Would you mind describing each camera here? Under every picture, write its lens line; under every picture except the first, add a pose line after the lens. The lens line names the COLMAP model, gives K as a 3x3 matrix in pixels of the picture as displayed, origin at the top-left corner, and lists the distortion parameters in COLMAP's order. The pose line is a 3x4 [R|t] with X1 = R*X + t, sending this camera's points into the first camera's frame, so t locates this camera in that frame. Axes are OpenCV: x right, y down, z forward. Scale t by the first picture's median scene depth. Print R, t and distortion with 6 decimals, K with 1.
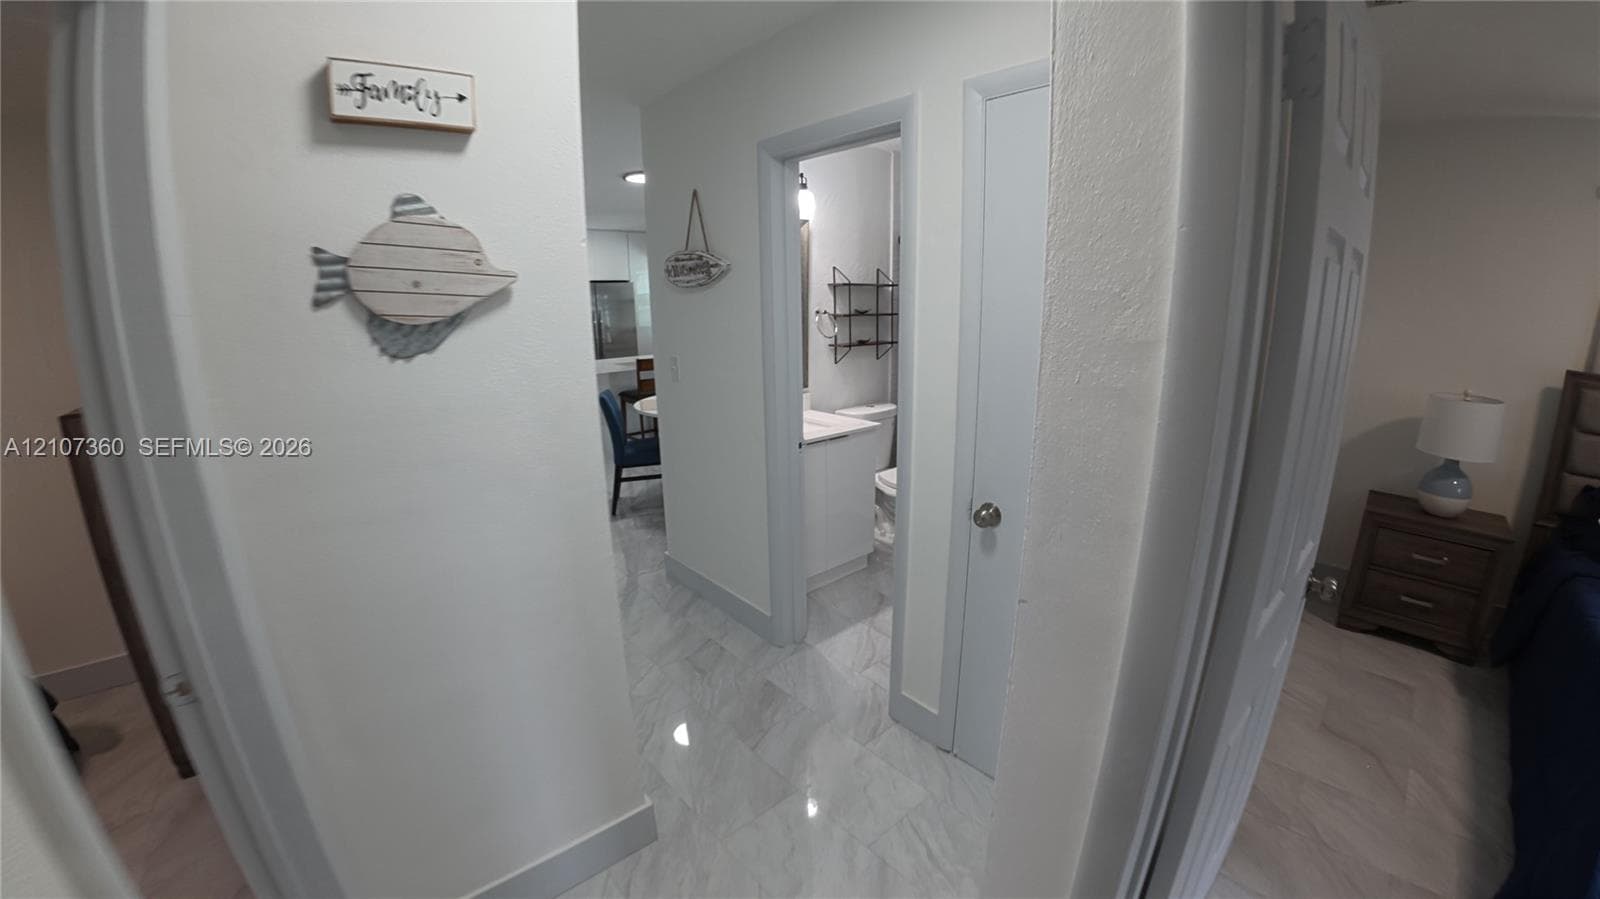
lens RADIAL K [[627.4, 0, 800.0], [0, 627.4, 470.3], [0, 0, 1]] dist [-0.114783, 0.010348]
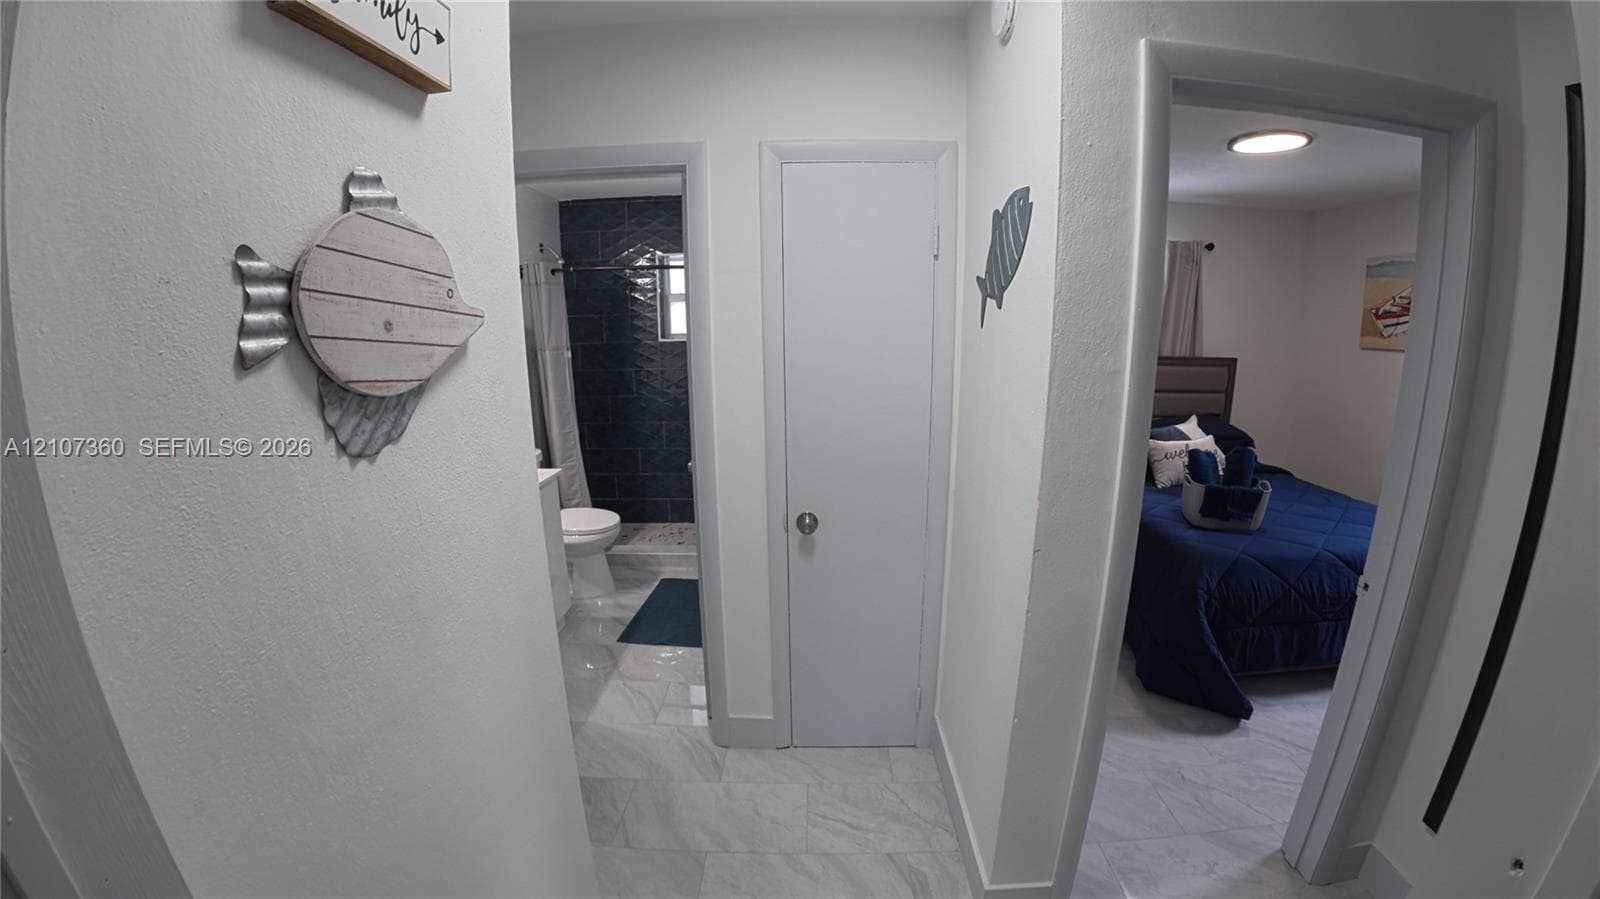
lens RADIAL K [[627.4, 0, 800.0], [0, 627.4, 470.3], [0, 0, 1]] dist [-0.114783, 0.010348]
pose [[0.651025, -0.167182, 0.740417, -0.622894], [0.194938, 0.979552, 0.049774, -0.095400], [-0.733598, 0.111931, 0.670303, 0.251869]]
